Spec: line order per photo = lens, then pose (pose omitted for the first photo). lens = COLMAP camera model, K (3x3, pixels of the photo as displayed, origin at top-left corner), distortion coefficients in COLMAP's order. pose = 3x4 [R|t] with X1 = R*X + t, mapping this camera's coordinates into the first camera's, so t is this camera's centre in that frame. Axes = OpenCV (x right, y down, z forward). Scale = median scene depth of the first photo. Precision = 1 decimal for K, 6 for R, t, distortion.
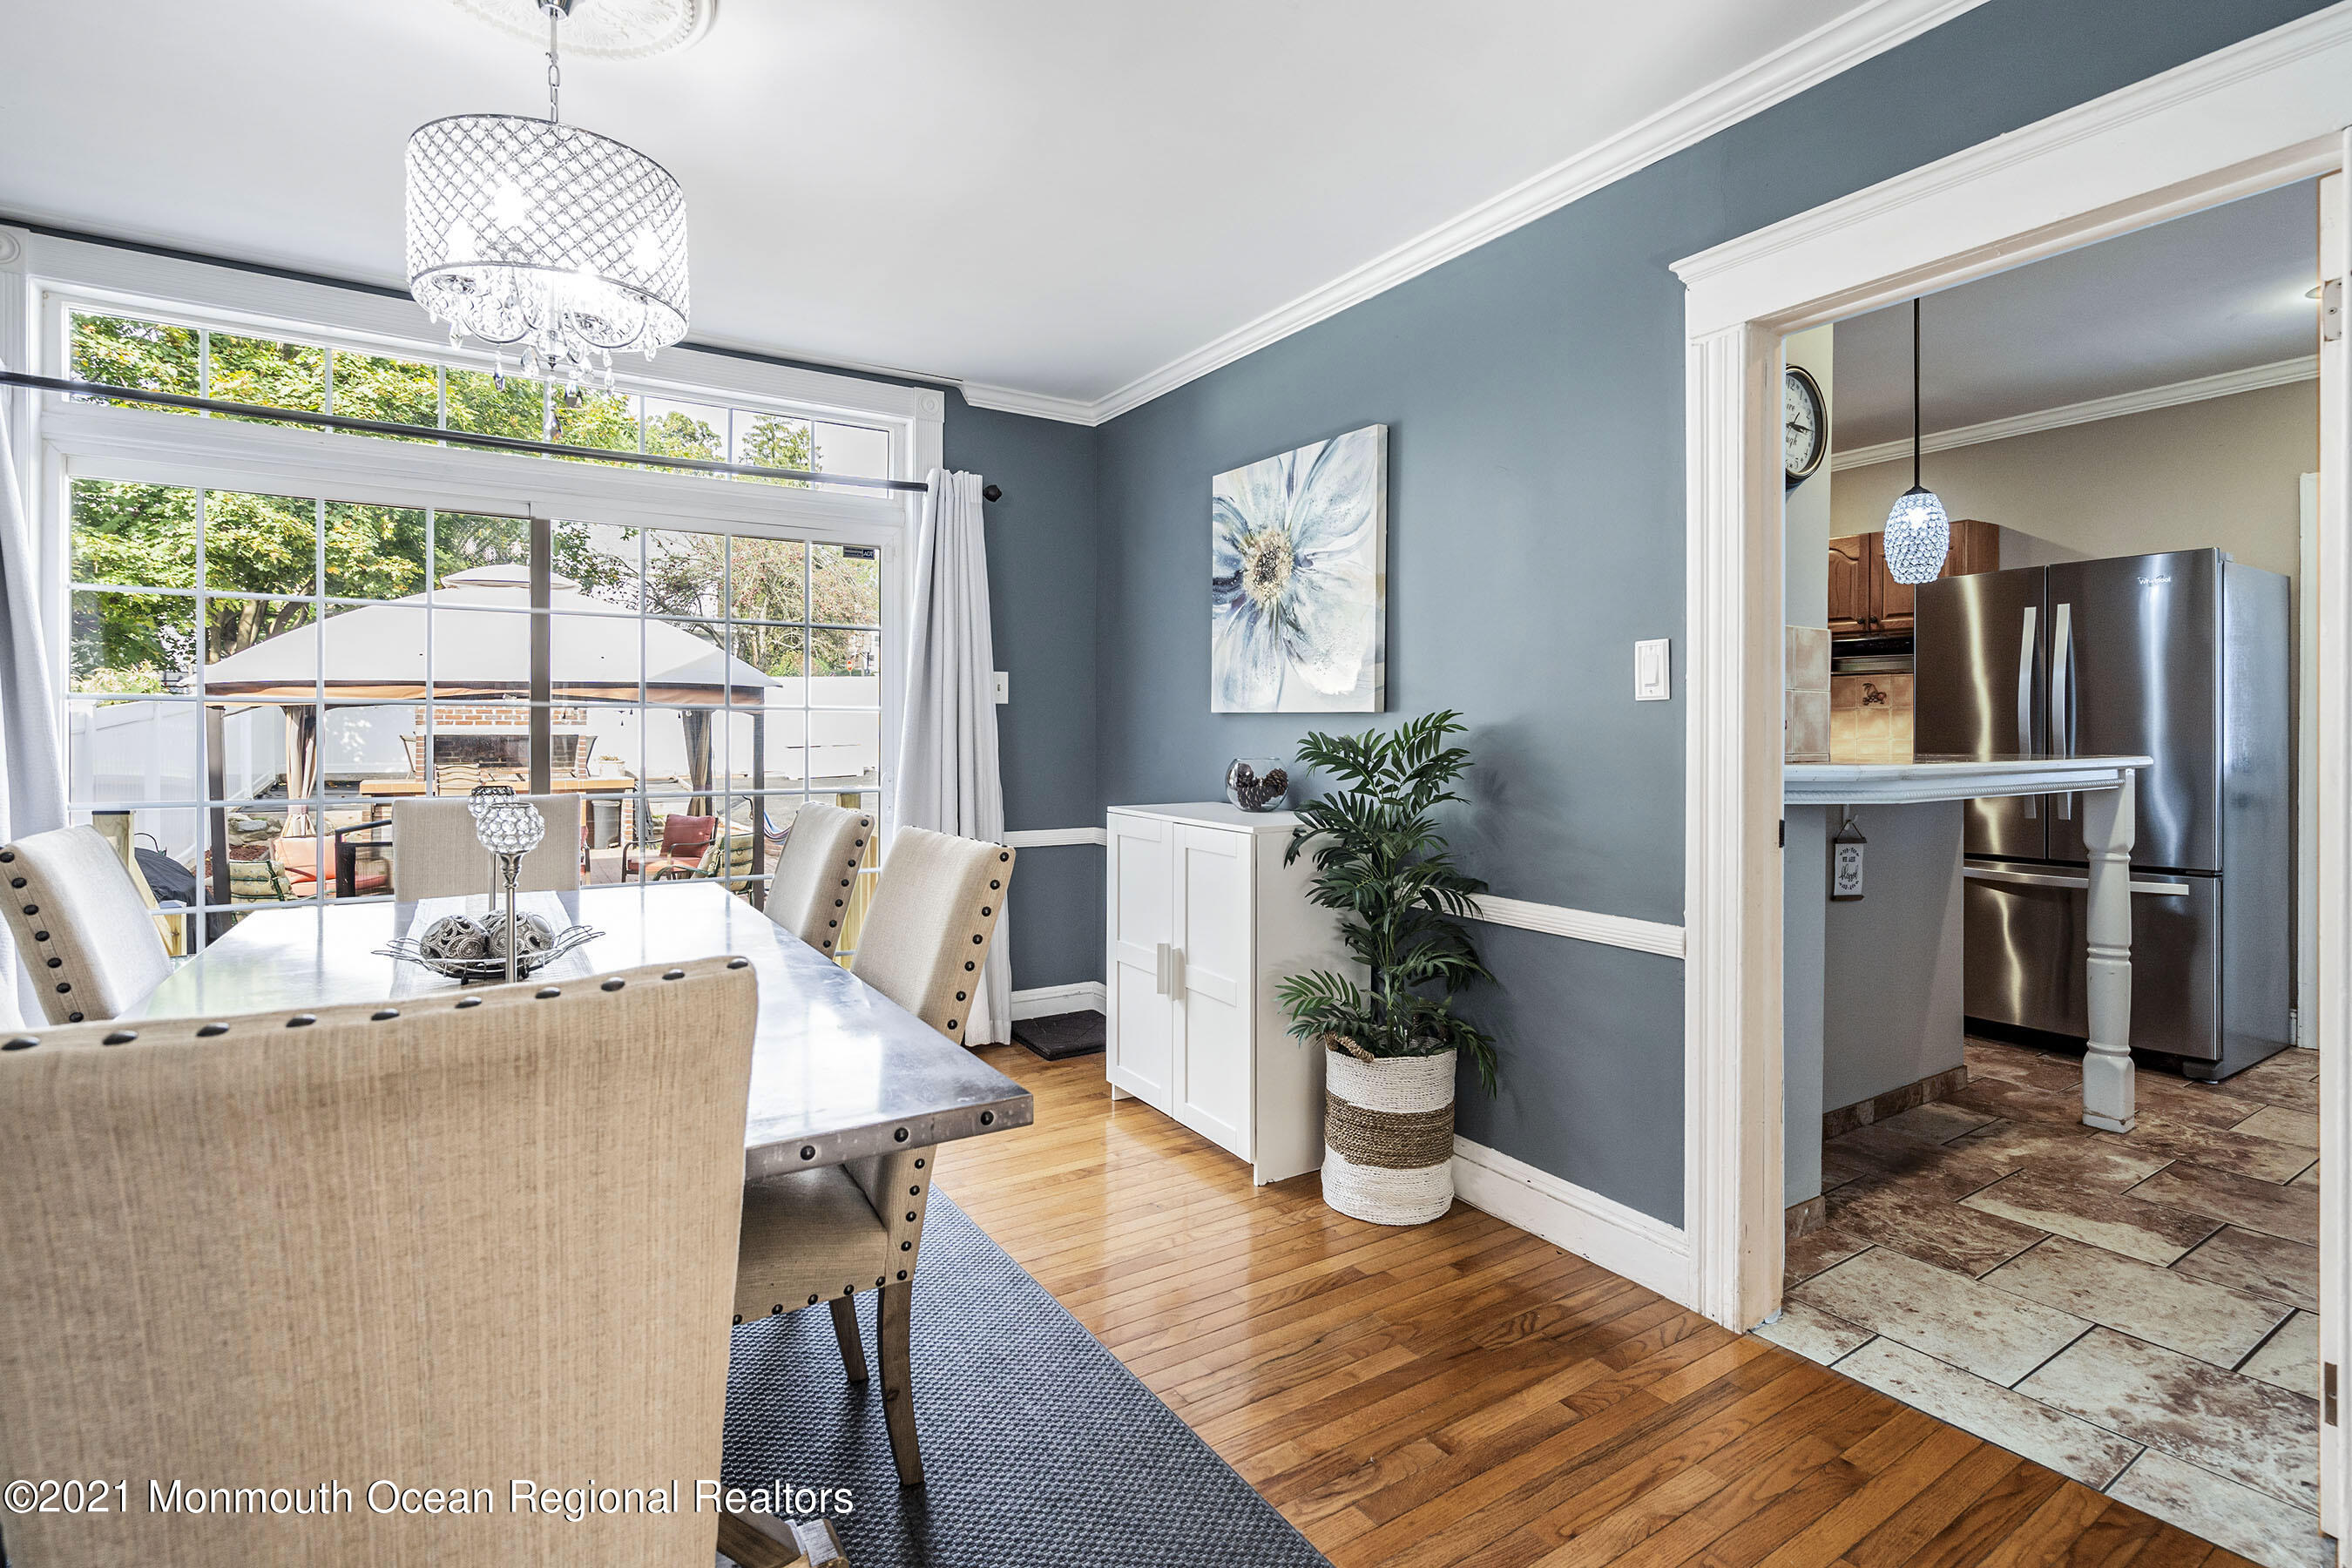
lens RADIAL K [[1112.1, 0, 1186.7], [0, 1112.1, 732.5], [0, 0, 1]] dist [-0.001510, -0.000620]
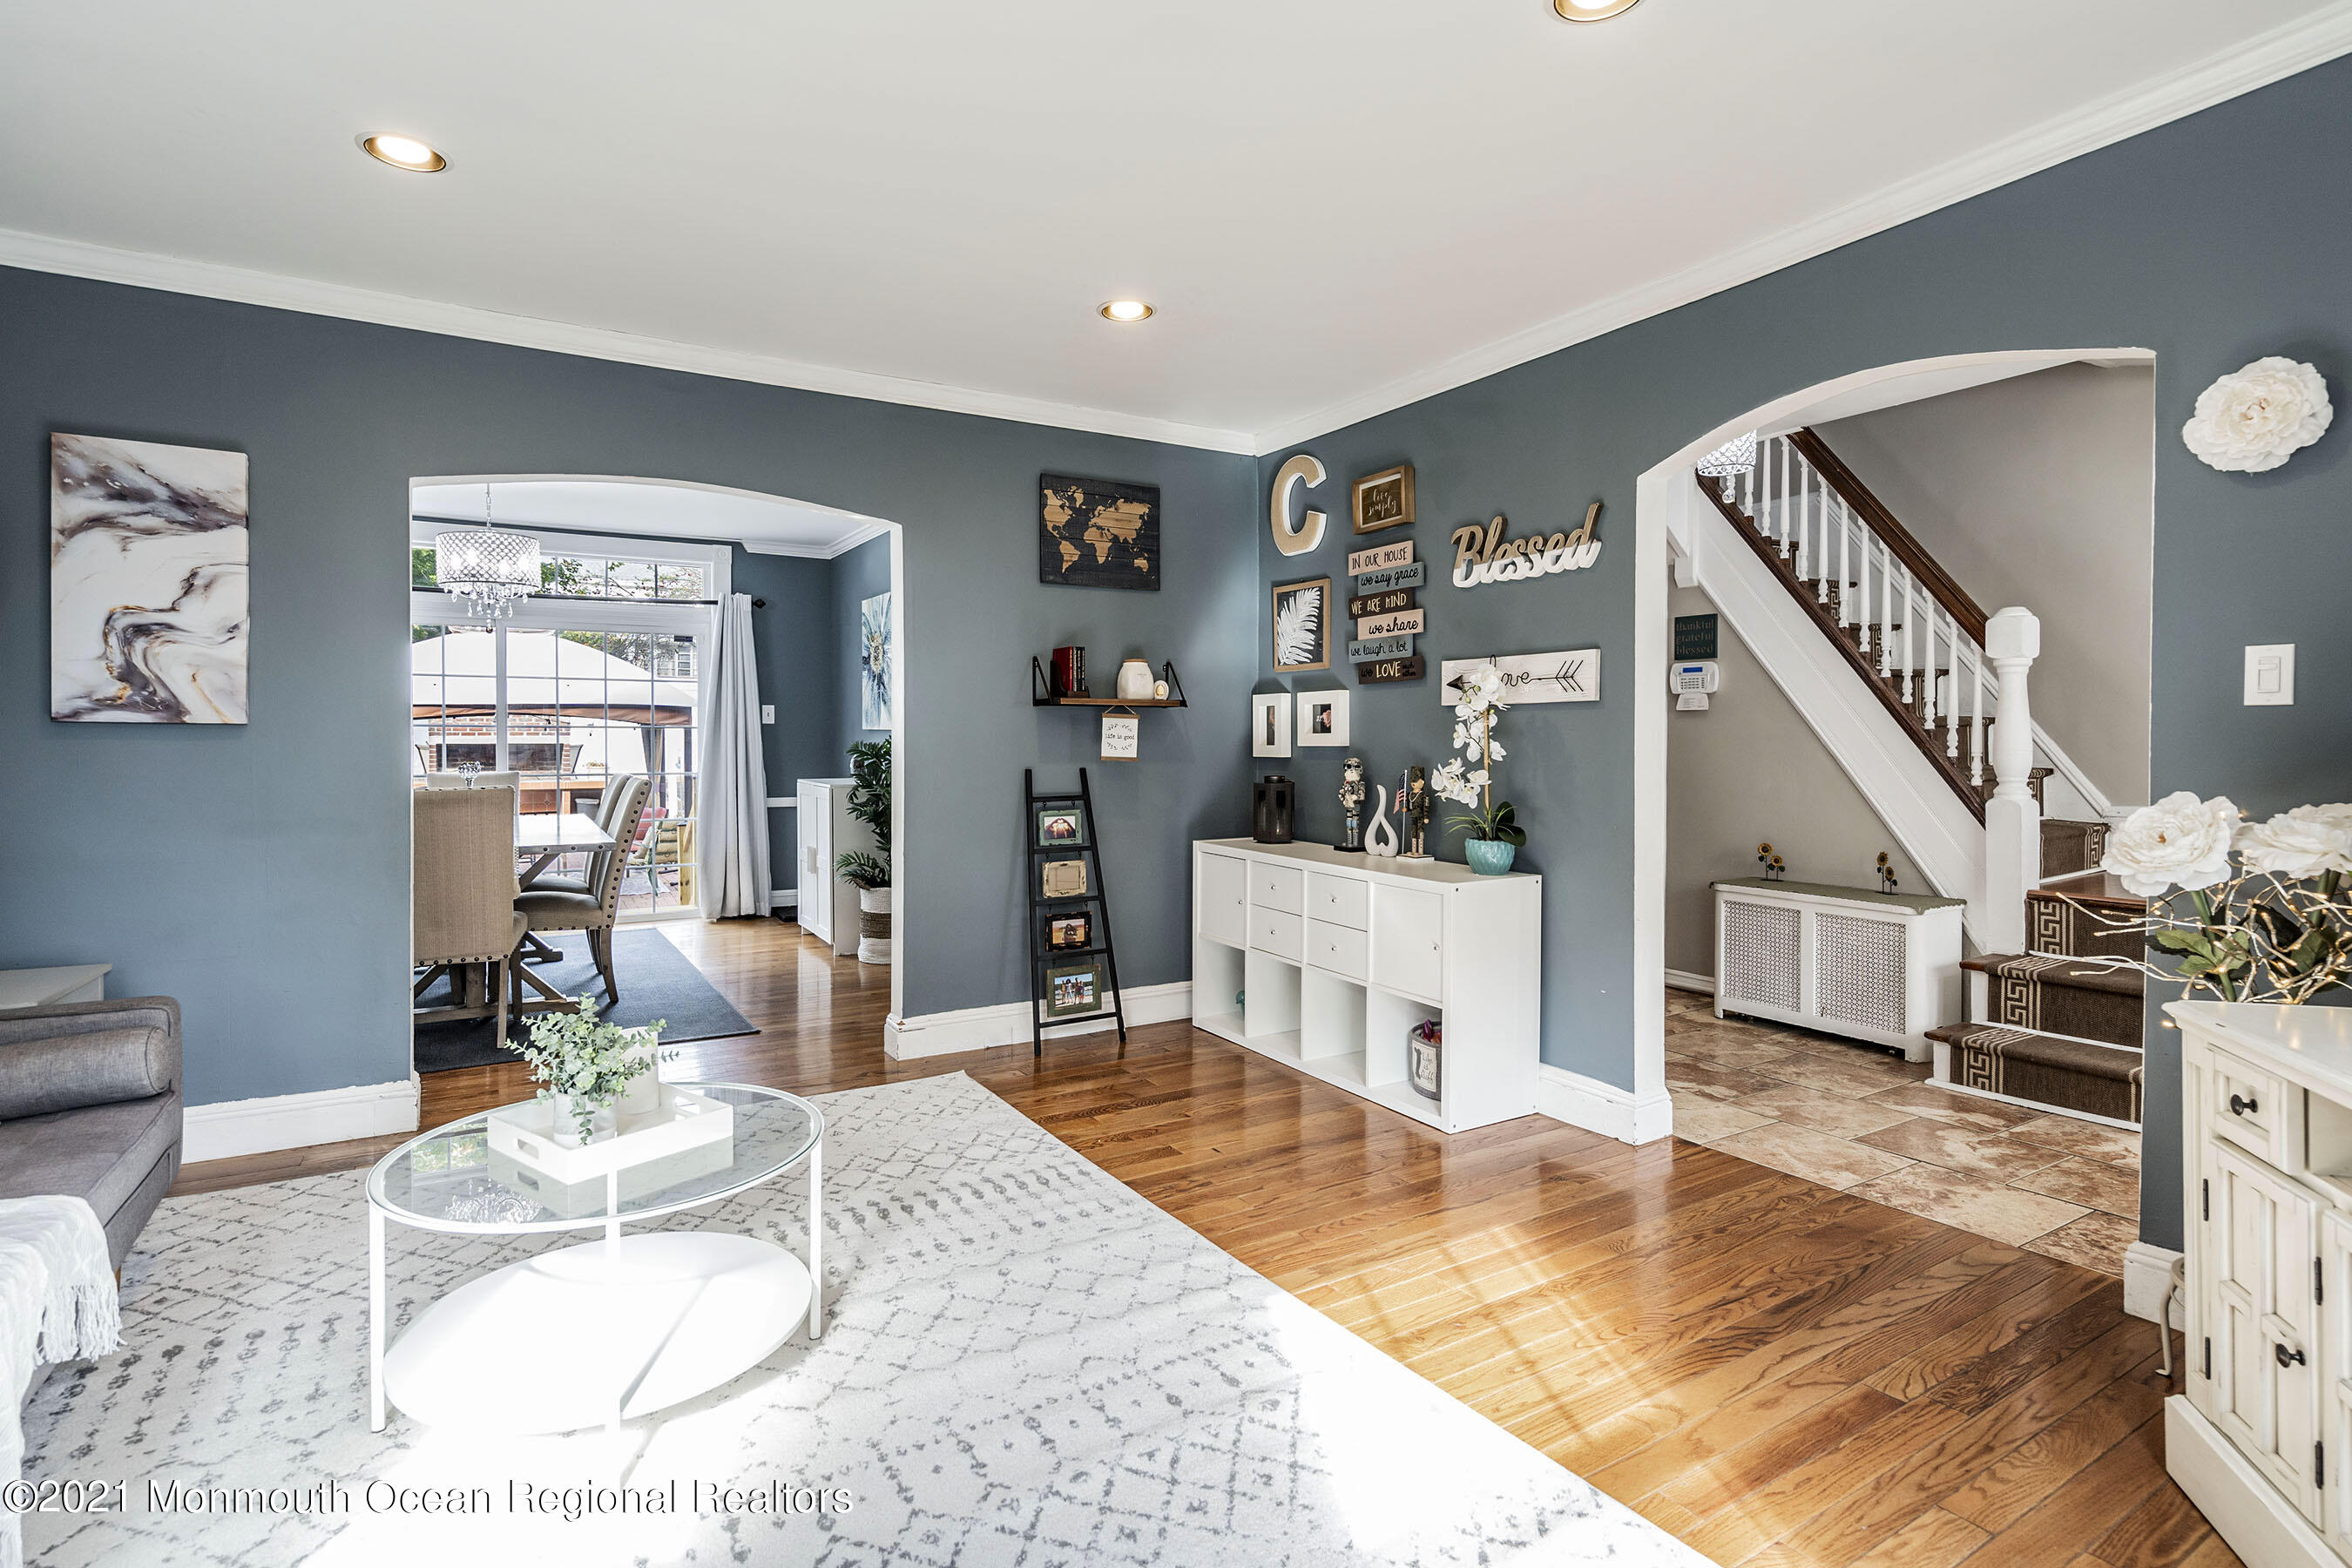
lens RADIAL K [[1149.7, 0, 1168.6], [0, 1149.7, 753.6], [0, 0, 1]] dist [0.010567, 0.000431]
pose [[0.999394, -0.001102, -0.034792, 0.598138], [0.001488, 0.999938, 0.011067, 0.001287], [0.034777, -0.011112, 0.999333, -0.890301]]
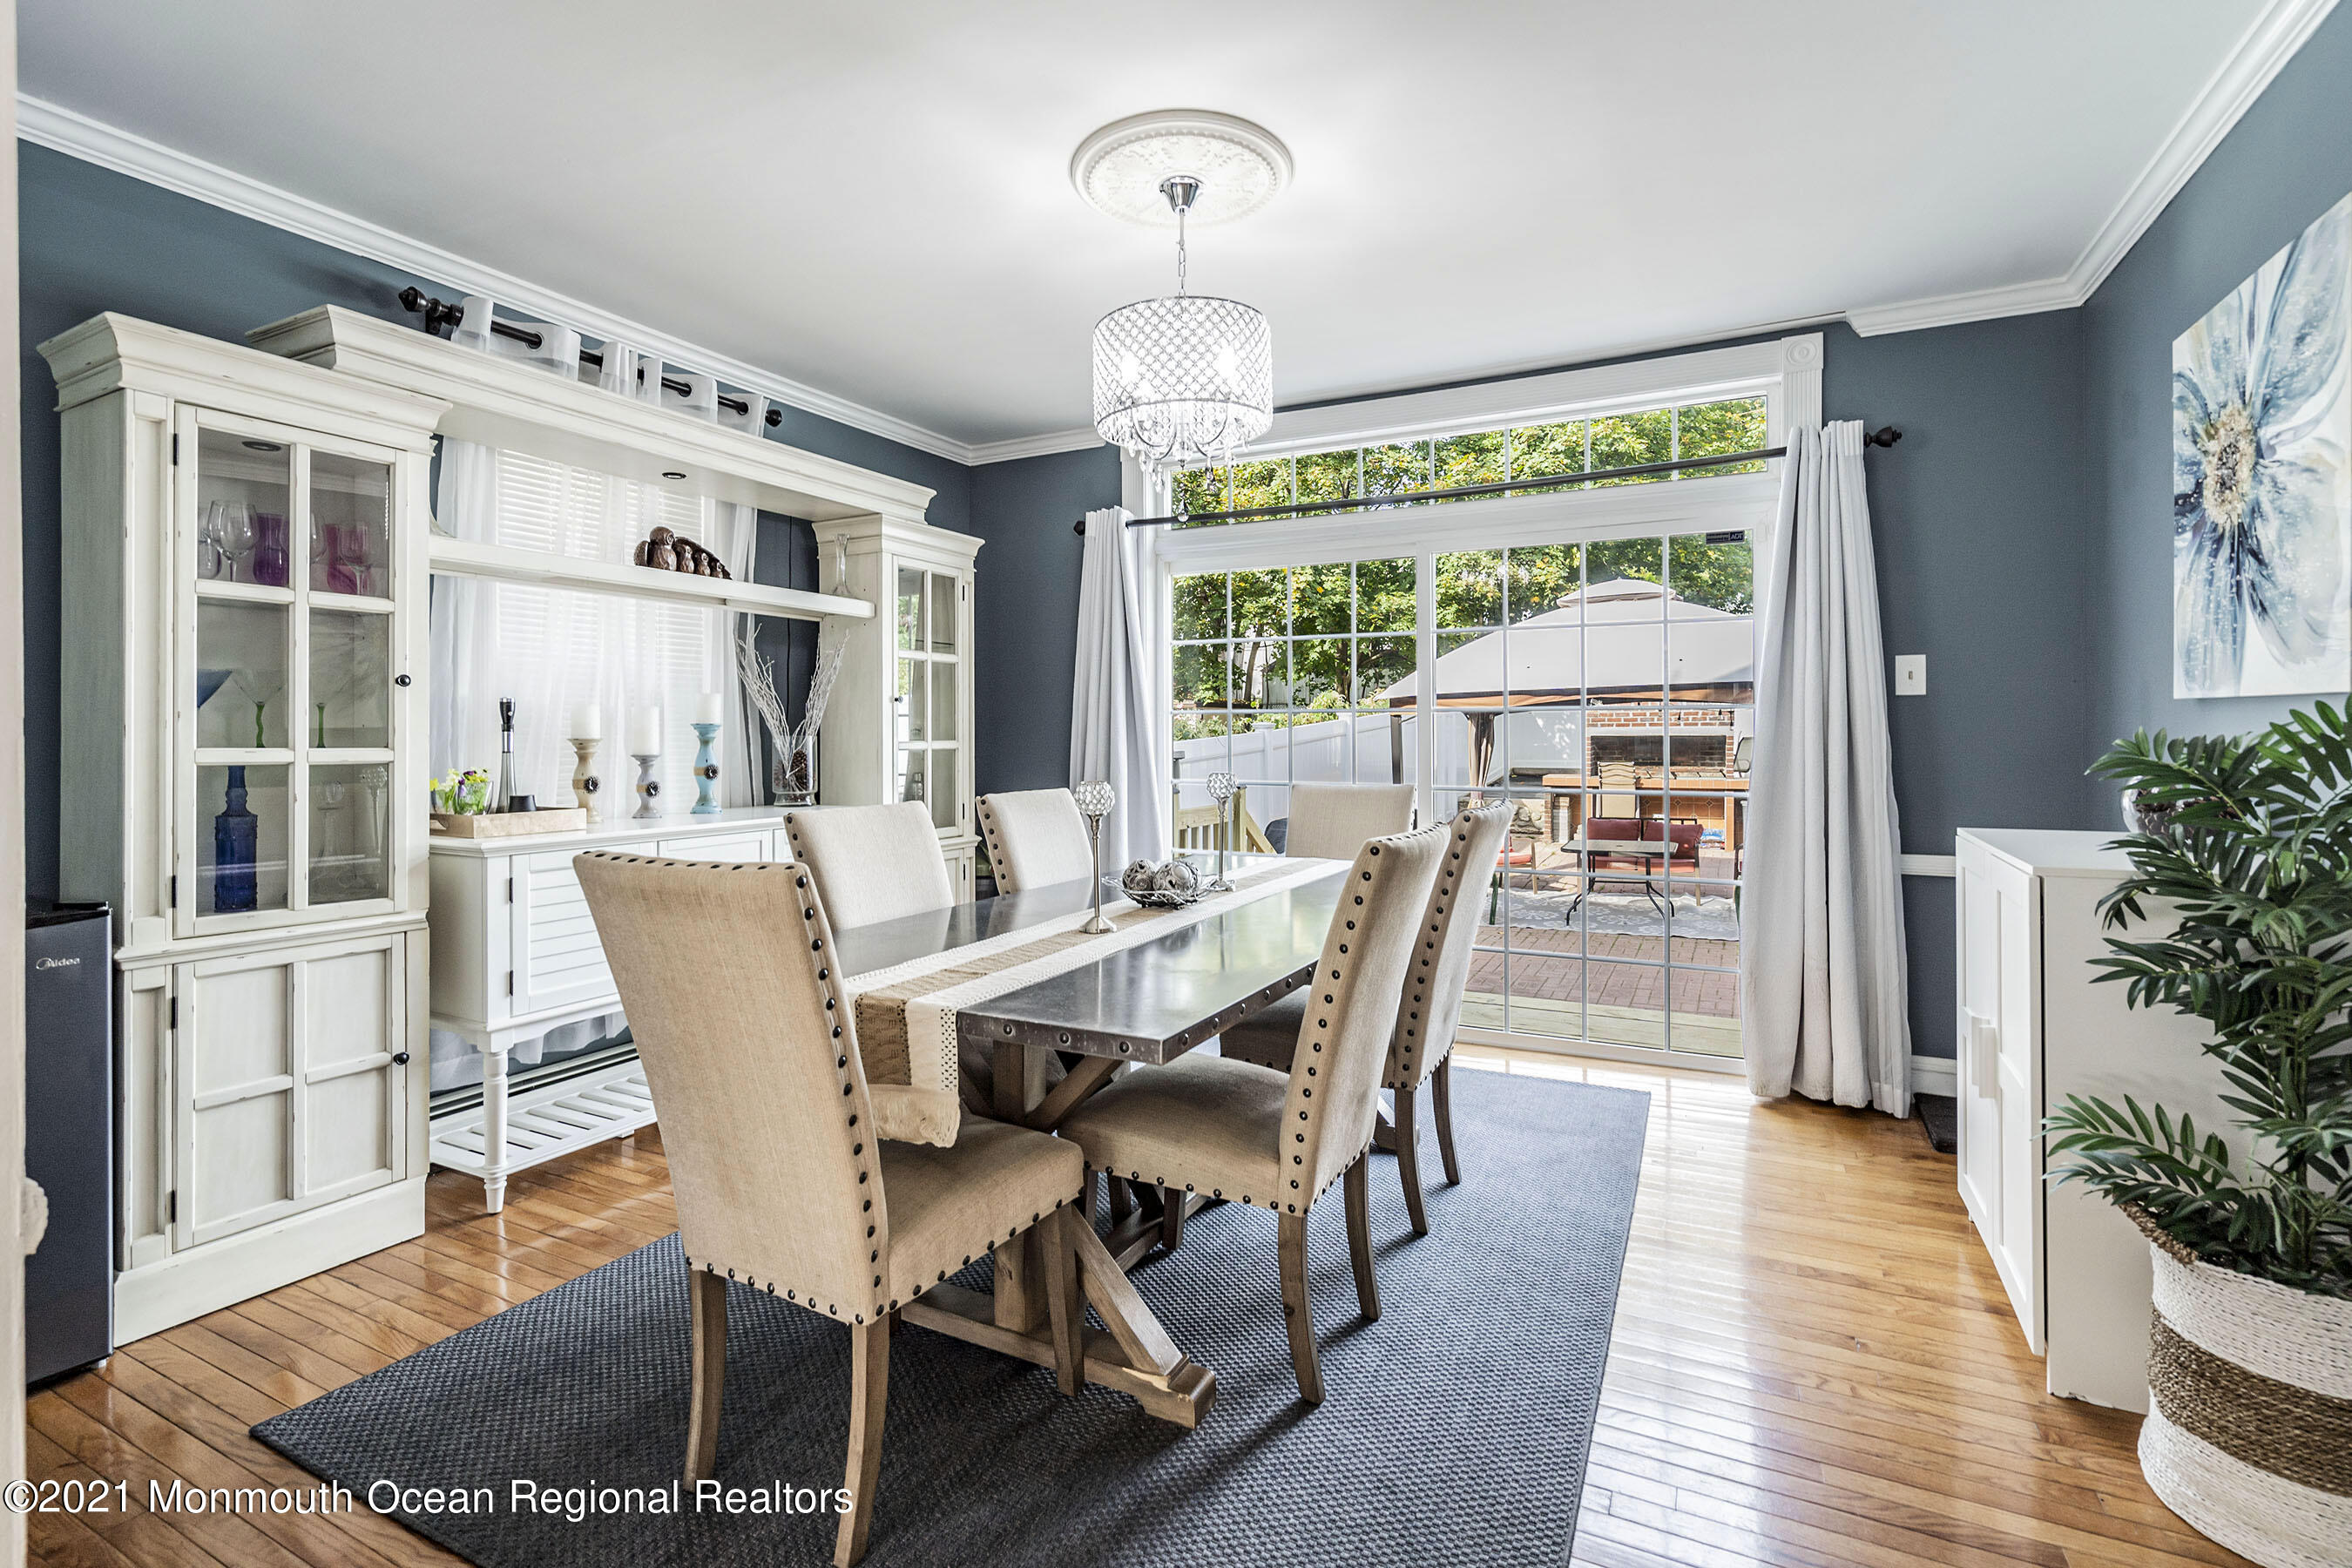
lens RADIAL K [[1103.7, 0, 1137.3], [0, 1103.7, 741.8], [0, 0, 1]] dist [-0.000744, 0.000701]
pose [[0.490119, 0.002294, -0.871653, 0.295120], [0.004083, 0.999980, 0.004927, 0.001547], [0.871646, -0.005974, 0.490099, 0.140548]]
